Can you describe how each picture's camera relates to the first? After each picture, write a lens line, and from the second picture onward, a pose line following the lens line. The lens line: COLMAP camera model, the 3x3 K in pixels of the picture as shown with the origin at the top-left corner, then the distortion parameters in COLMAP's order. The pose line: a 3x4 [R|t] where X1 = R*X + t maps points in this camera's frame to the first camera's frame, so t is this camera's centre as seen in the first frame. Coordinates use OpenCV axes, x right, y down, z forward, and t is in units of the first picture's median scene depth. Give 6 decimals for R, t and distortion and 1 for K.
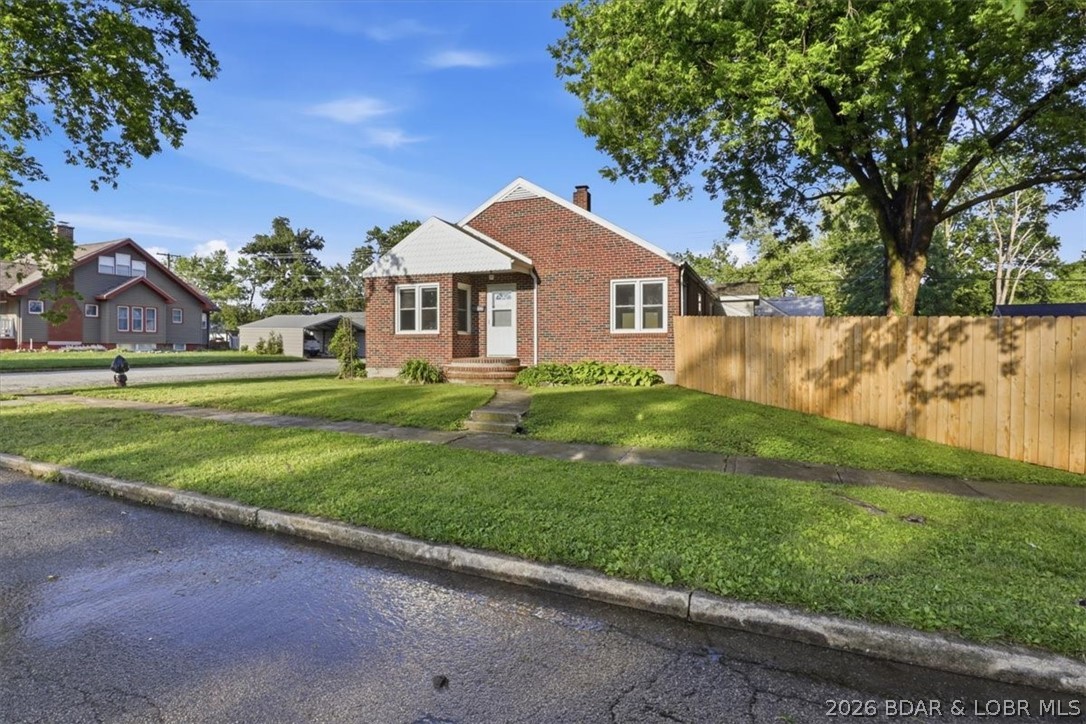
lens RADIAL K [[555.1, 0, 537.3], [0, 555.1, 363.9], [0, 0, 1]] dist [-0.039559, 0.008911]
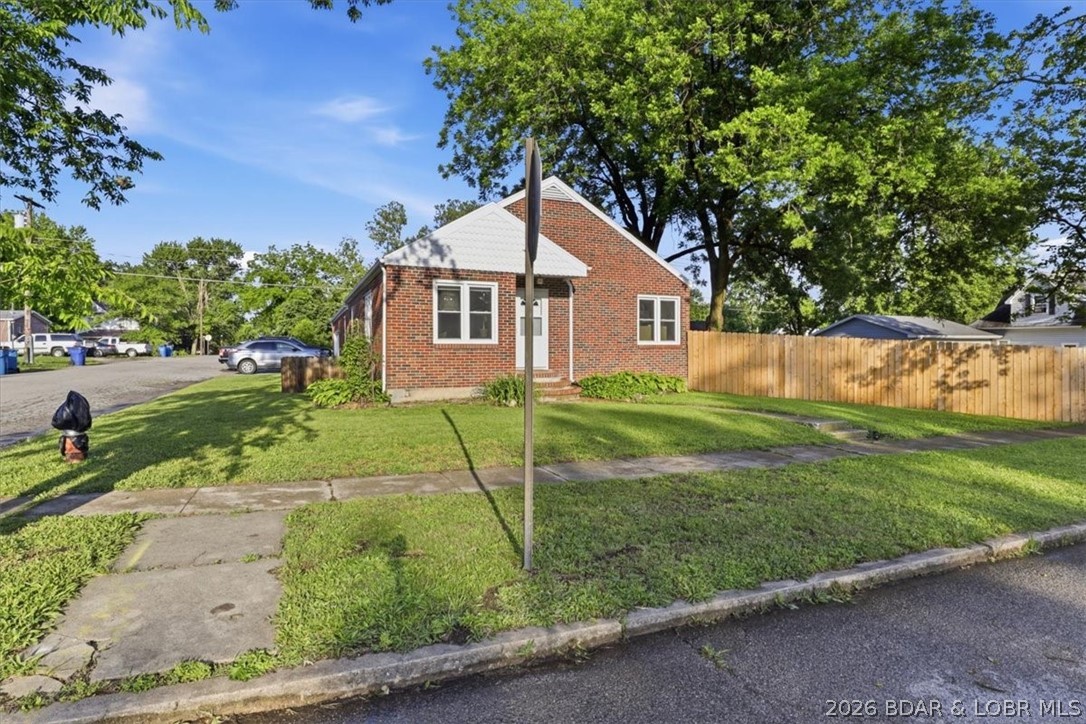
lens RADIAL K [[555.1, 0, 543.0], [0, 555.1, 370.3], [0, 0, 1]] dist [-0.039559, 0.008911]
pose [[0.691185, -0.031886, 0.721974, -0.723207], [0.019601, 0.999486, 0.025378, -0.034509], [-0.722412, -0.003390, 0.691455, 0.369258]]
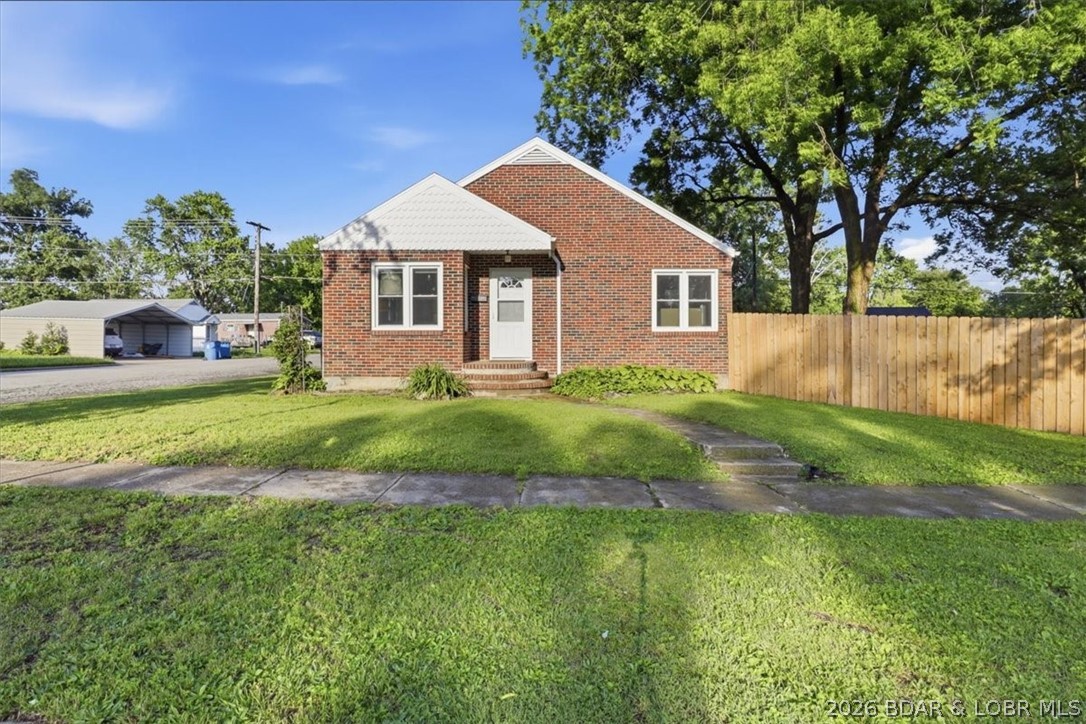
lens RADIAL K [[555.1, 0, 542.2], [0, 555.1, 364.4], [0, 0, 1]] dist [-0.039559, 0.008911]
pose [[0.932608, -0.015162, 0.360571, -0.317651], [0.010813, 0.999842, 0.014076, -0.017463], [-0.360728, -0.009229, 0.932625, 0.246129]]
